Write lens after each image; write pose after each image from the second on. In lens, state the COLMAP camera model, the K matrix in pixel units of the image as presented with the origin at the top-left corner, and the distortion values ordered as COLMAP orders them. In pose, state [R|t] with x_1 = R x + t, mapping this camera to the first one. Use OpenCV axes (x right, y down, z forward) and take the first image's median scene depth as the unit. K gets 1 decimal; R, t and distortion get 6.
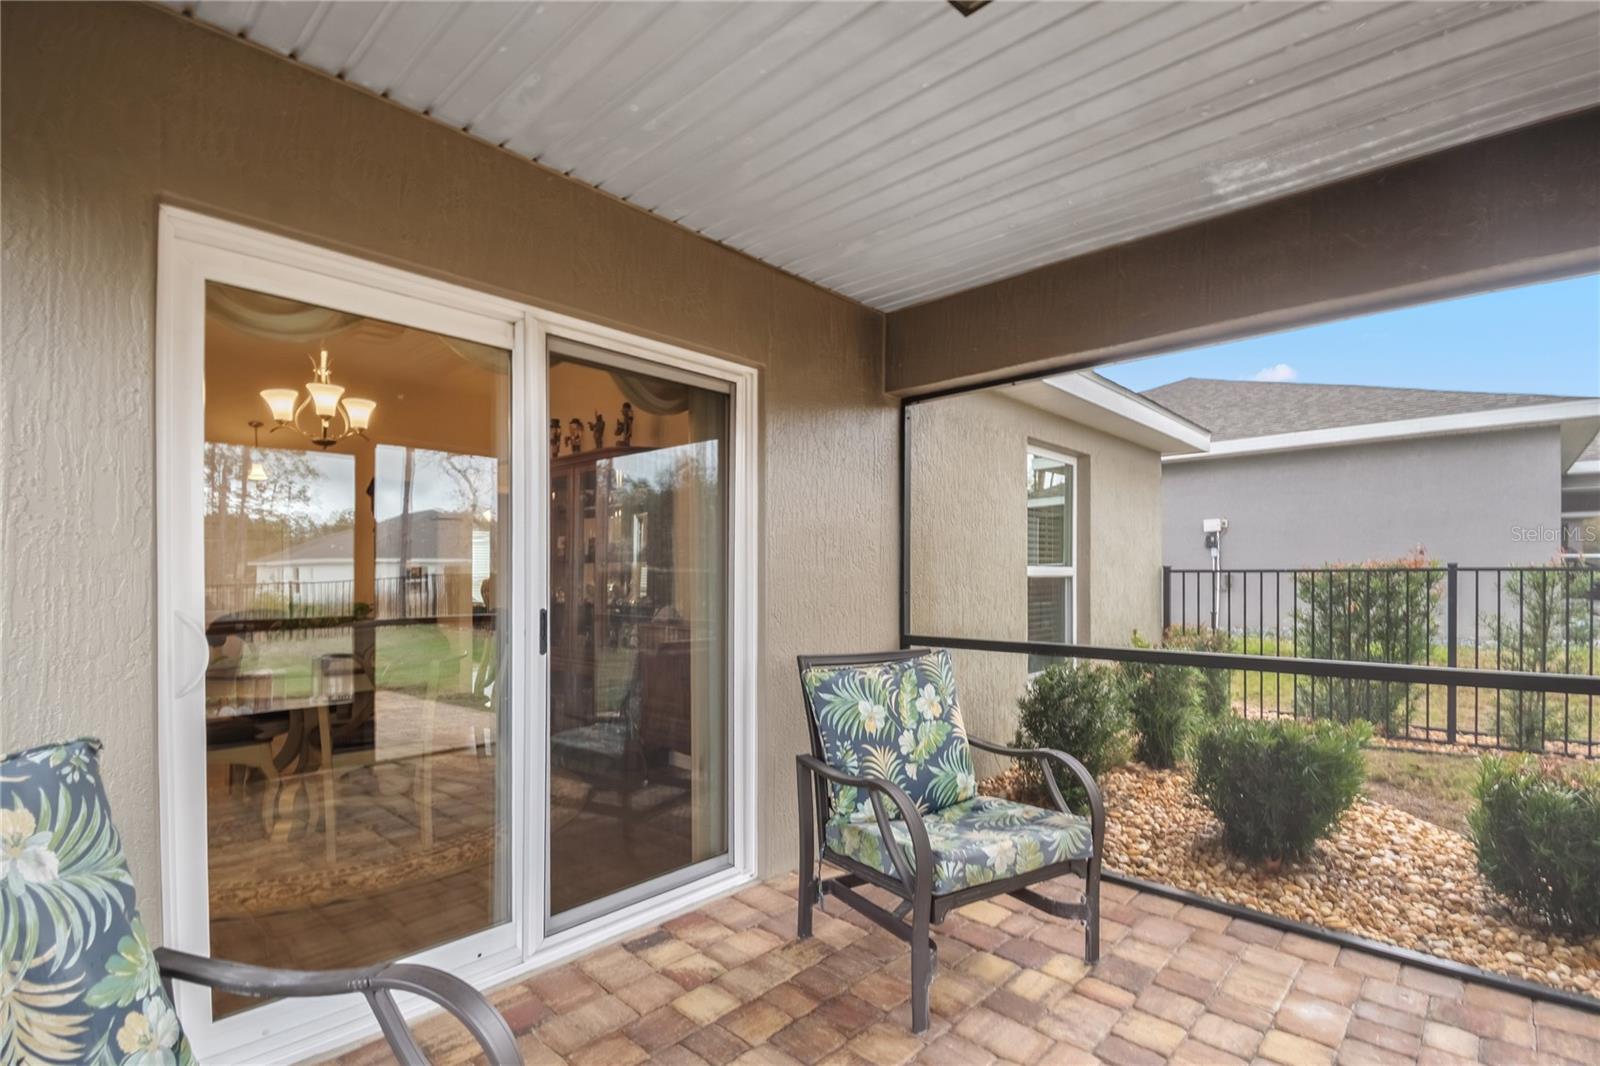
lens RADIAL K [[755.3, 0, 807.3], [0, 755.3, 578.6], [0, 0, 1]] dist [-0.002912, -0.000266]
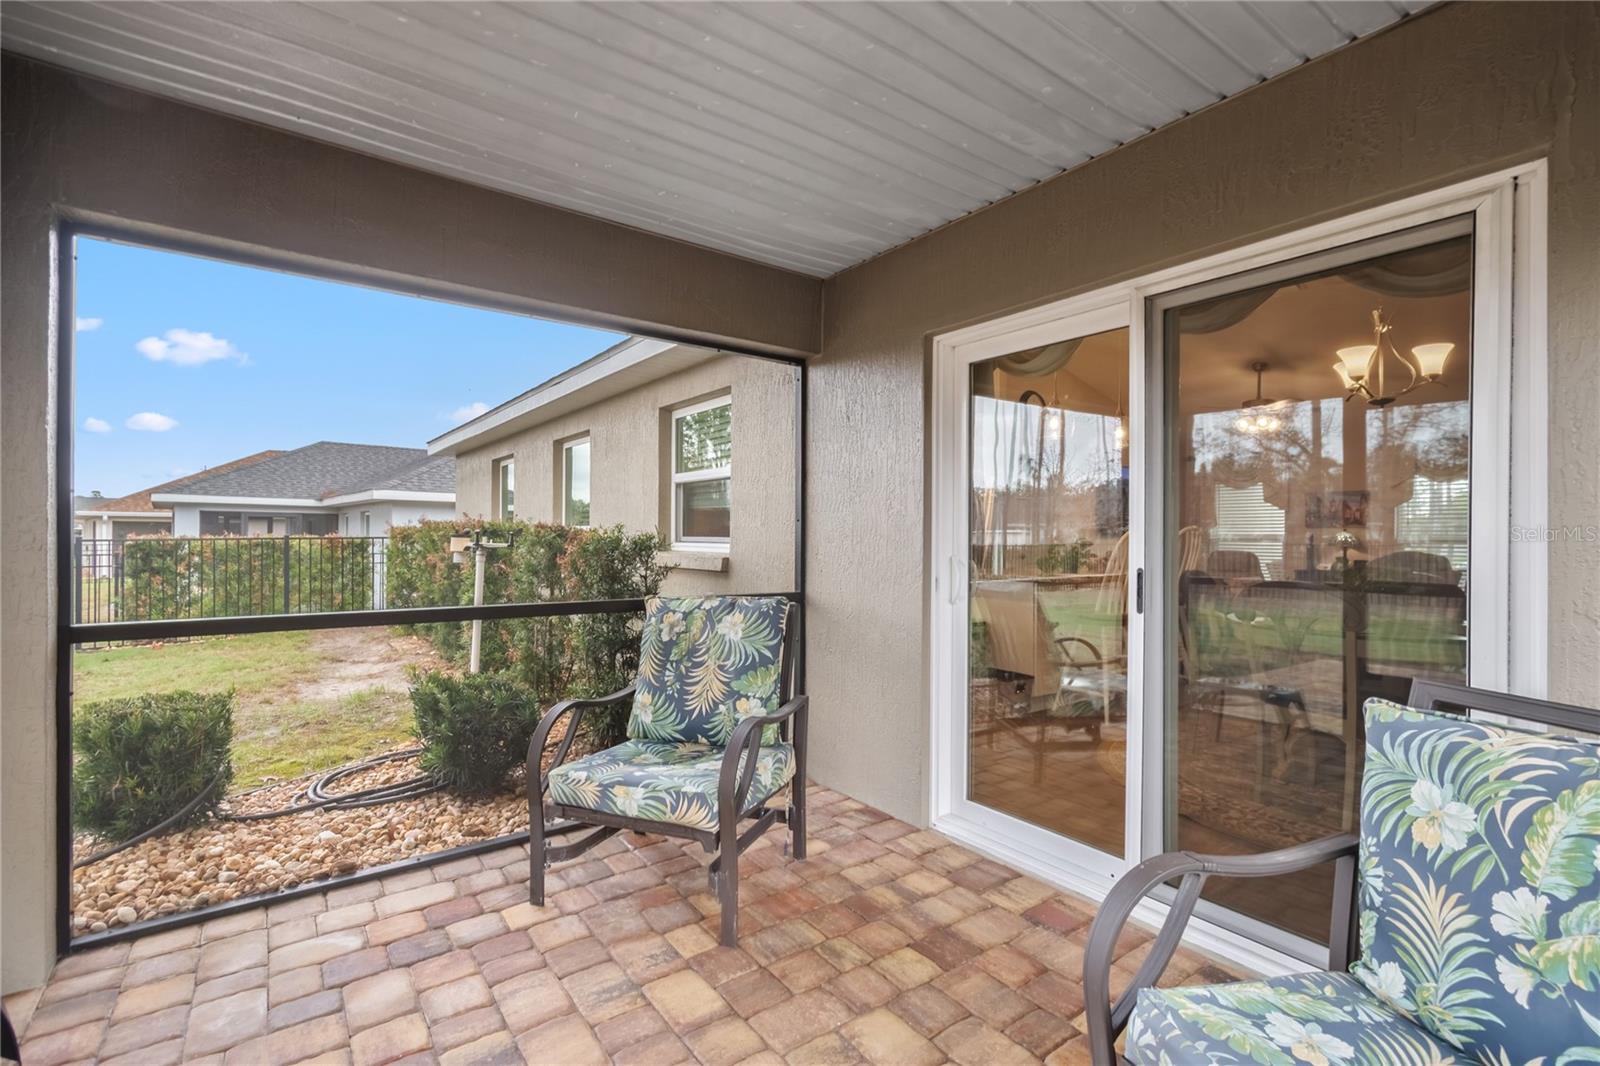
lens RADIAL K [[711.3, 0, 800.0], [0, 711.3, 533.0], [0, 0, 1]] dist [-0.006951, 0.000061]
pose [[-0.189162, -0.005384, -0.981931, 0.670284], [-0.007968, 0.999960, -0.003948, -0.001318], [0.981914, 0.007077, -0.189198, 0.719486]]
